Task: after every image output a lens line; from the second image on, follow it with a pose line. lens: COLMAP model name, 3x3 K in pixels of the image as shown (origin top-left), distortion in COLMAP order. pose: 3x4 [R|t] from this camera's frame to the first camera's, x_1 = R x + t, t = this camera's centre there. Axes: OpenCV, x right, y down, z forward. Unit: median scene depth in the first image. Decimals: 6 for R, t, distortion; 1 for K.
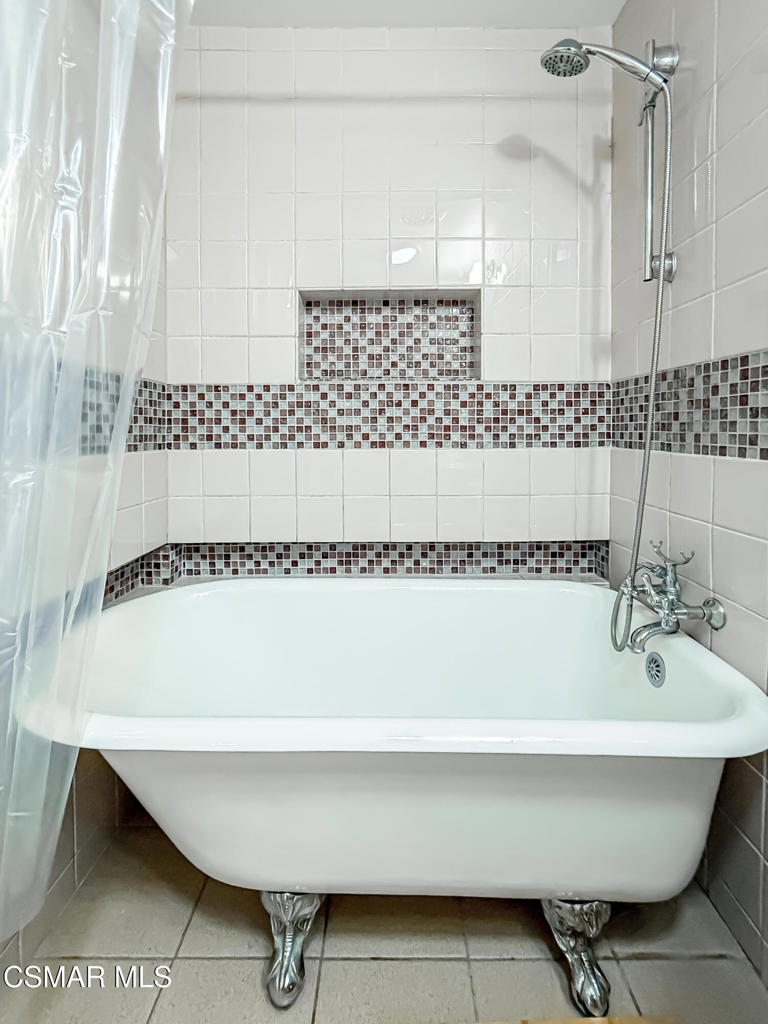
lens RADIAL K [[417.1, 0, 383.4], [0, 417.1, 504.6], [0, 0, 1]] dist [0.000767, 0.000706]
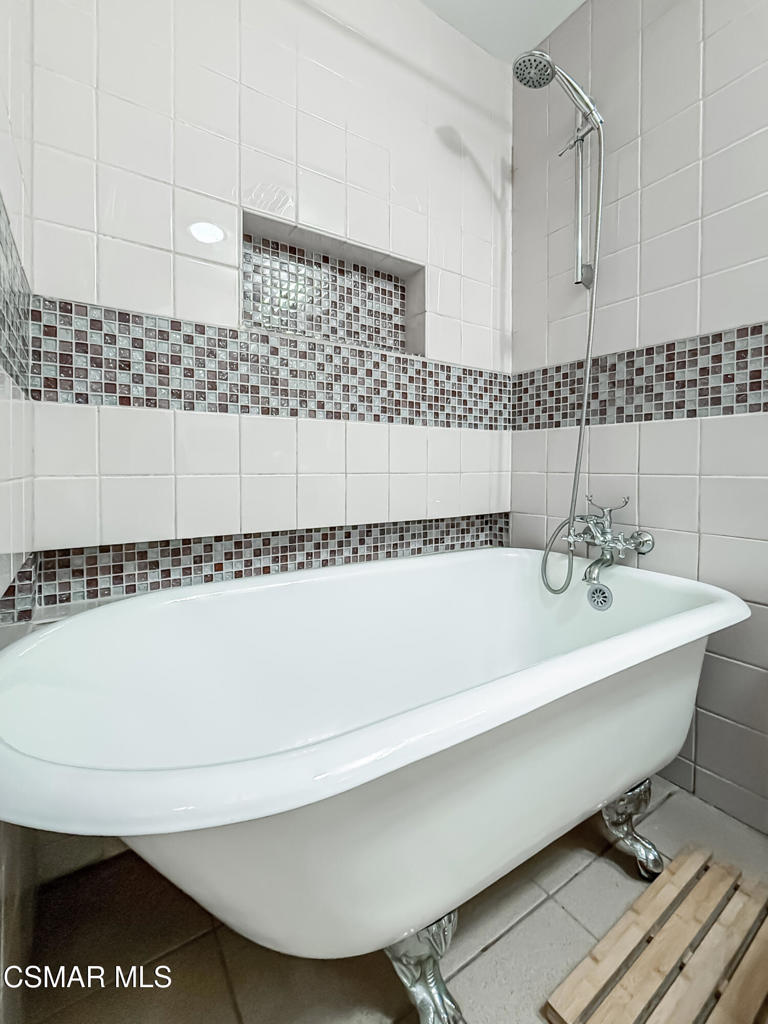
lens RADIAL K [[417.1, 0, 385.6], [0, 417.1, 520.1], [0, 0, 1]] dist [0.000767, 0.000706]
pose [[0.855180, -0.065937, 0.514119, -0.394294], [0.074918, 0.997184, 0.003273, 0.085477], [-0.512888, 0.035718, 0.857712, 0.190042]]
